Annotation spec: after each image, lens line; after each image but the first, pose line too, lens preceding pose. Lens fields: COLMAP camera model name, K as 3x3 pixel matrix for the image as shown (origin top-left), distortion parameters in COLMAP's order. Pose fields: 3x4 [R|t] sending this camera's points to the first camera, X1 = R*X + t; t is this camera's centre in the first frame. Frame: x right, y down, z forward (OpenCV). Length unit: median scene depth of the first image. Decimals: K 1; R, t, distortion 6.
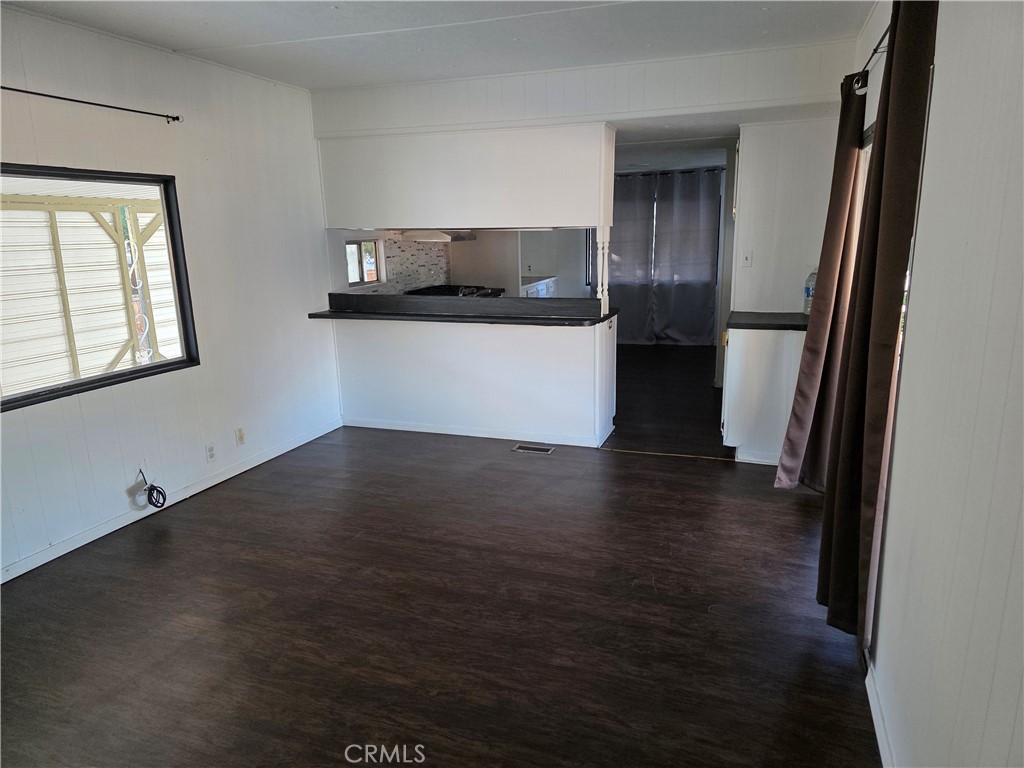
lens RADIAL K [[691.5, 0, 516.9], [0, 691.5, 389.4], [0, 0, 1]] dist [0.080357, -0.069853]
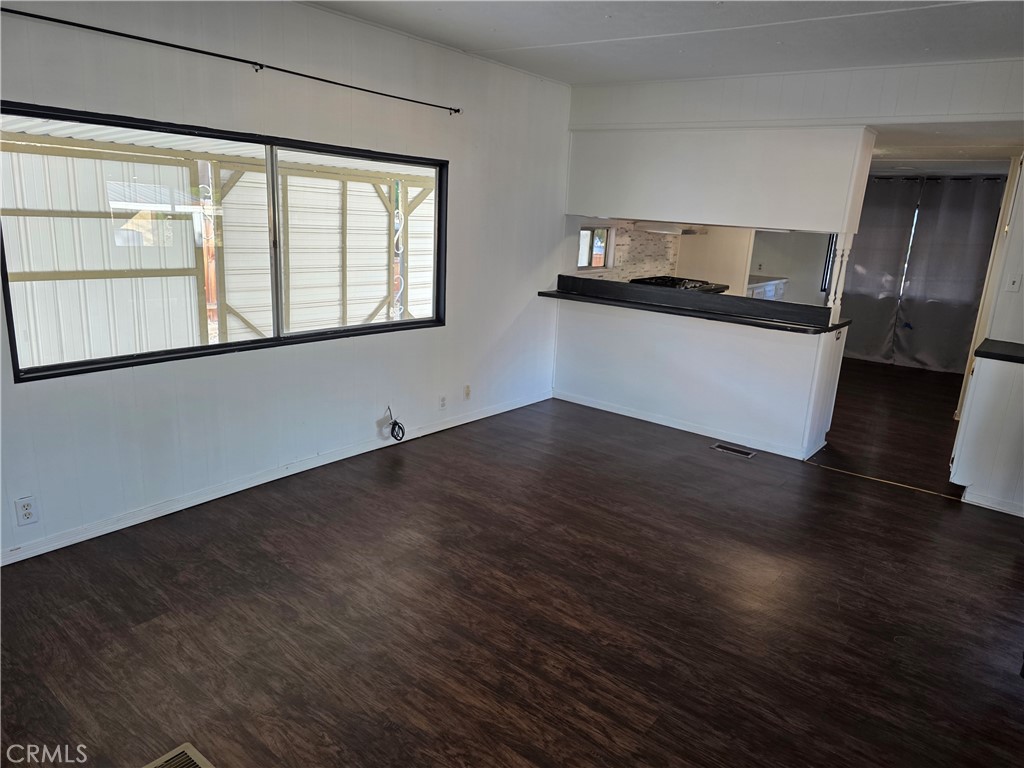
lens RADIAL K [[692.8, 0, 520.1], [0, 692.8, 382.8], [0, 0, 1]] dist [0.095423, -0.106185]
pose [[0.947430, 0.148048, -0.283652, 0.004574], [-0.145173, 0.988912, 0.031254, 0.004196], [0.285134, 0.011567, 0.958418, -0.057398]]
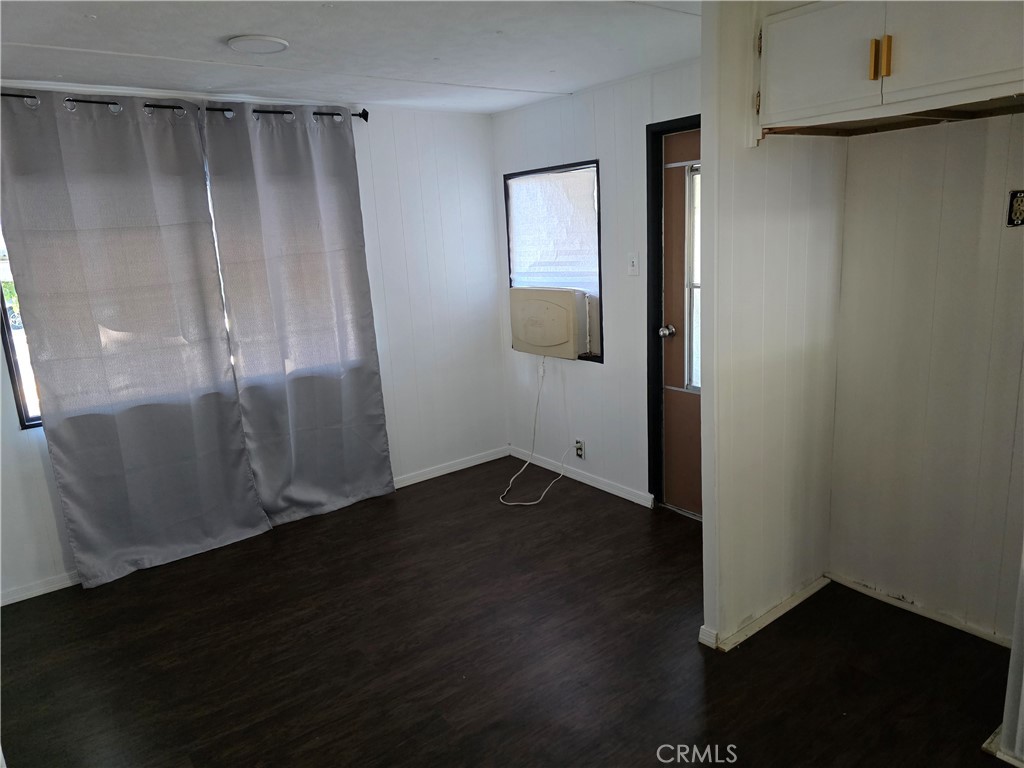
lens RADIAL K [[691.5, 0, 516.9], [0, 691.5, 389.4], [0, 0, 1]] dist [0.080357, -0.069853]
pose [[0.554027, -0.193074, 0.809801, -0.070257], [0.233343, 0.969757, 0.071568, -0.262887], [-0.799128, 0.149311, 0.582324, 1.177079]]
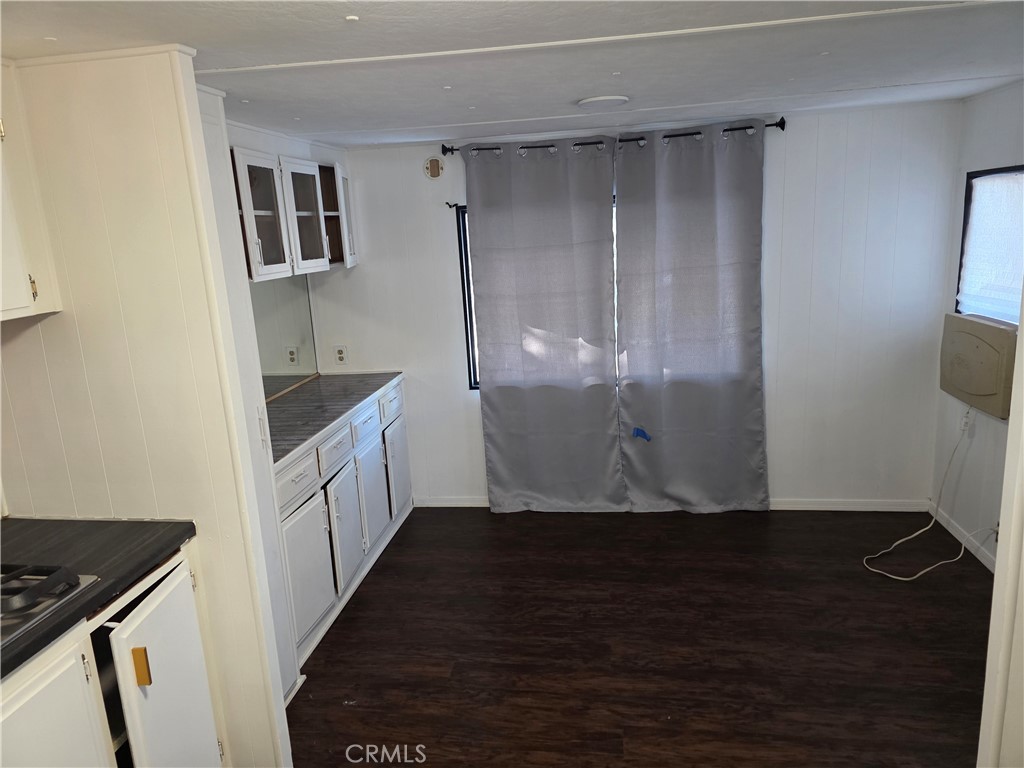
lens RADIAL K [[691.5, 0, 516.9], [0, 691.5, 389.4], [0, 0, 1]] dist [0.080357, -0.069853]
pose [[0.982313, -0.073417, 0.172255, 0.098209], [0.074075, 0.997249, 0.002610, -0.284165], [-0.171973, 0.010196, 0.985049, 1.040418]]
